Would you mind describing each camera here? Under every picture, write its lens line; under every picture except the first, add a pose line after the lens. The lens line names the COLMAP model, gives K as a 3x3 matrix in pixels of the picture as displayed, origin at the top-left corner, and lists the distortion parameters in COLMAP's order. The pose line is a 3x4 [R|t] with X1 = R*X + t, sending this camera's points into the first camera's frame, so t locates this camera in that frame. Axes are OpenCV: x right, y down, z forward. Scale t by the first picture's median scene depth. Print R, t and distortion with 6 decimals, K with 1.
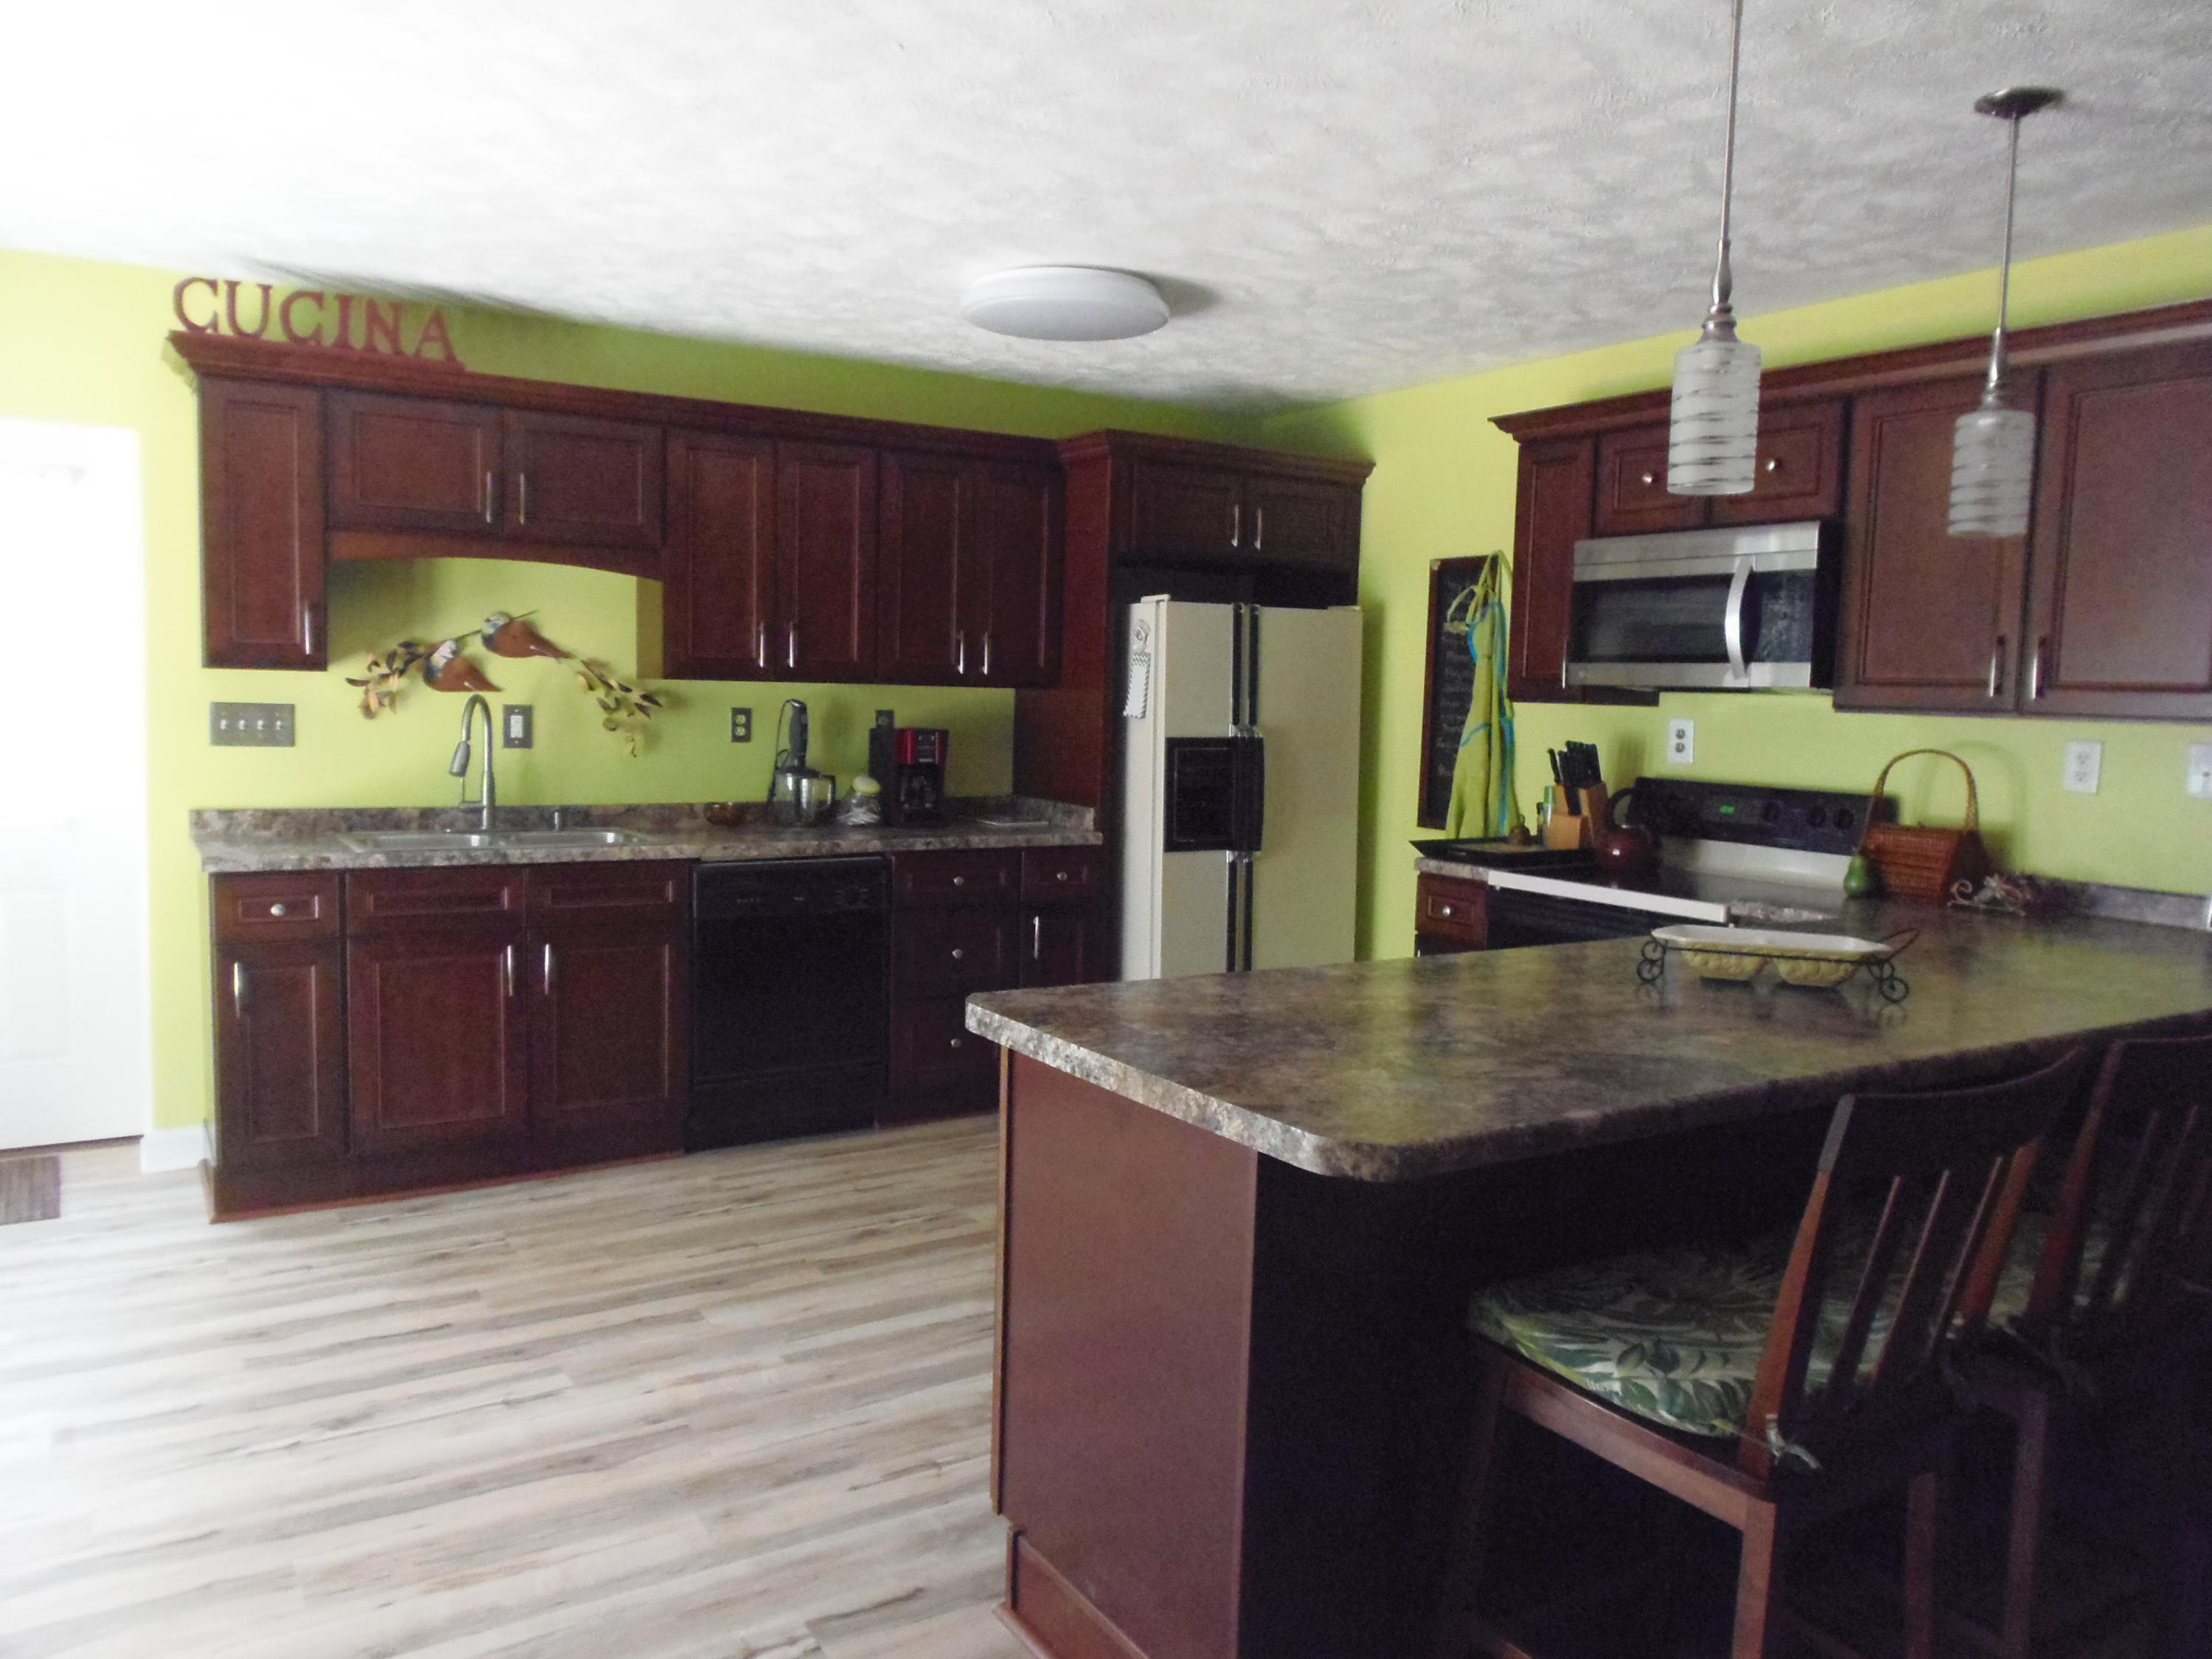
lens RADIAL K [[1574.4, 0, 1108.4], [0, 1574.4, 829.2], [0, 0, 1]] dist [-0.013547, 0.001006]
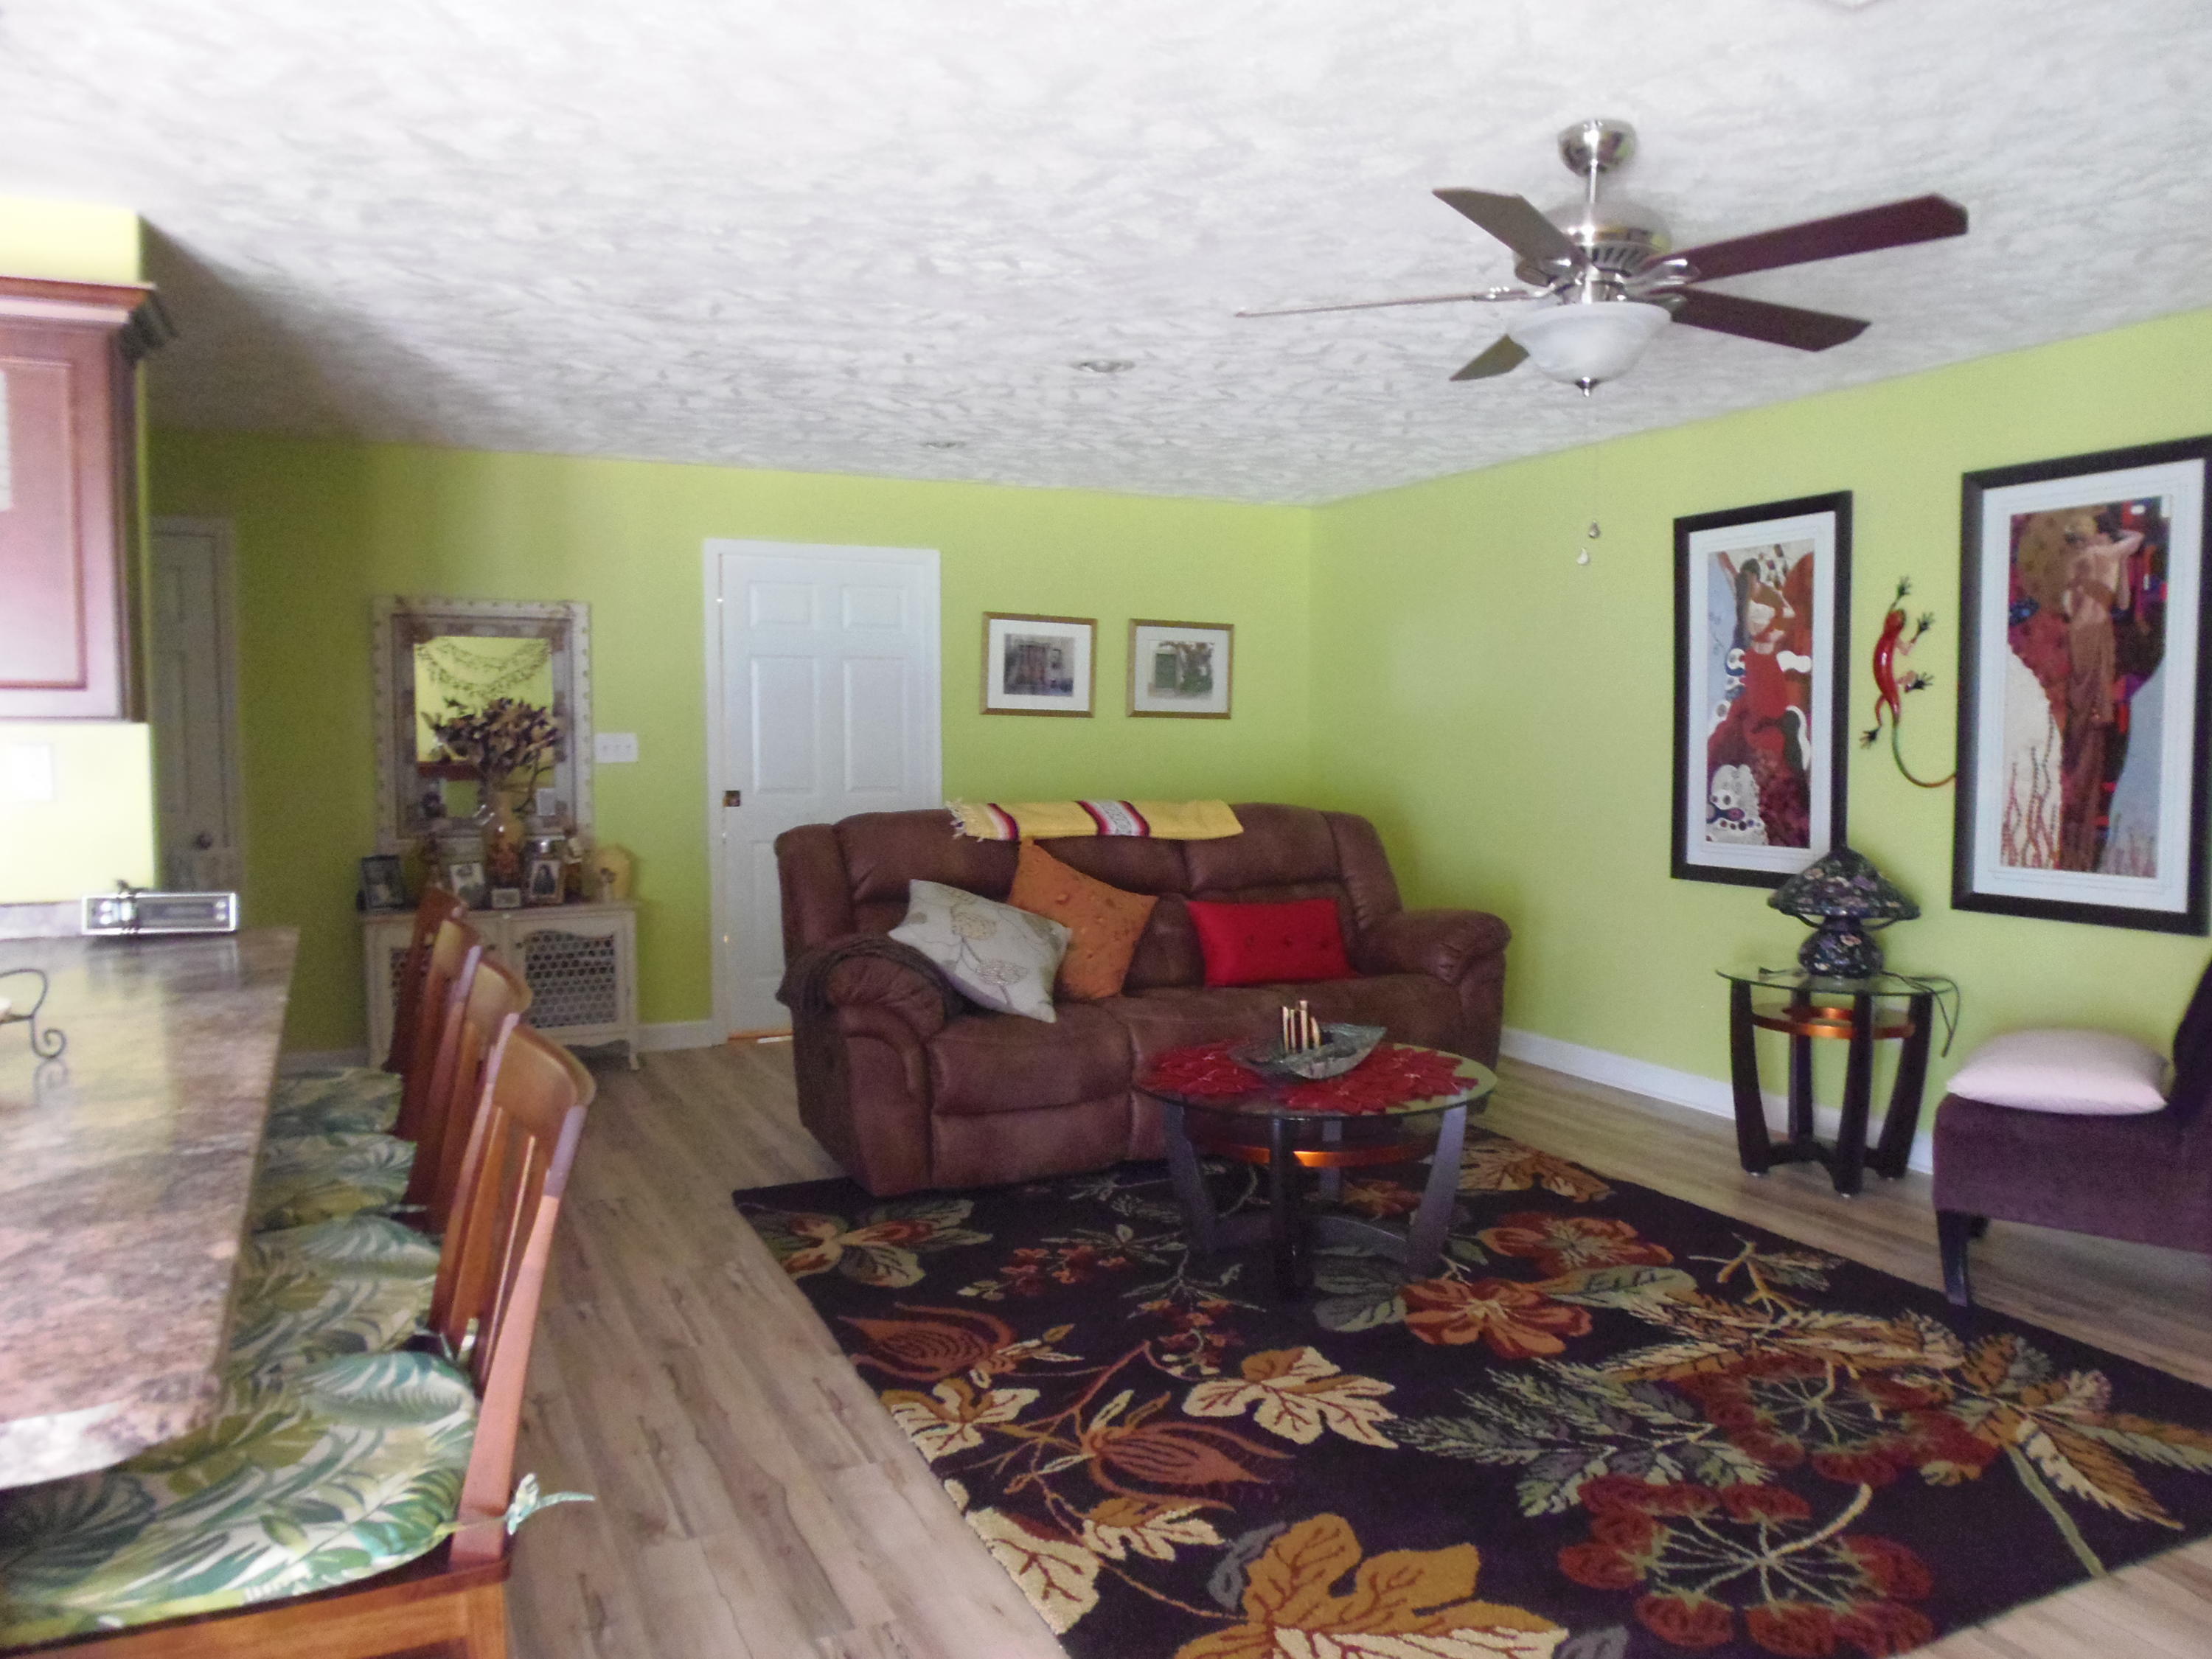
lens RADIAL K [[1574.4, 0, 1109.8], [0, 1574.4, 826.1], [0, 0, 1]] dist [-0.013547, 0.001006]
pose [[0.107156, -0.082848, 0.990784, -0.370816], [0.083109, 0.993781, 0.074110, -0.041811], [-0.990763, 0.074402, 0.113375, 0.460955]]
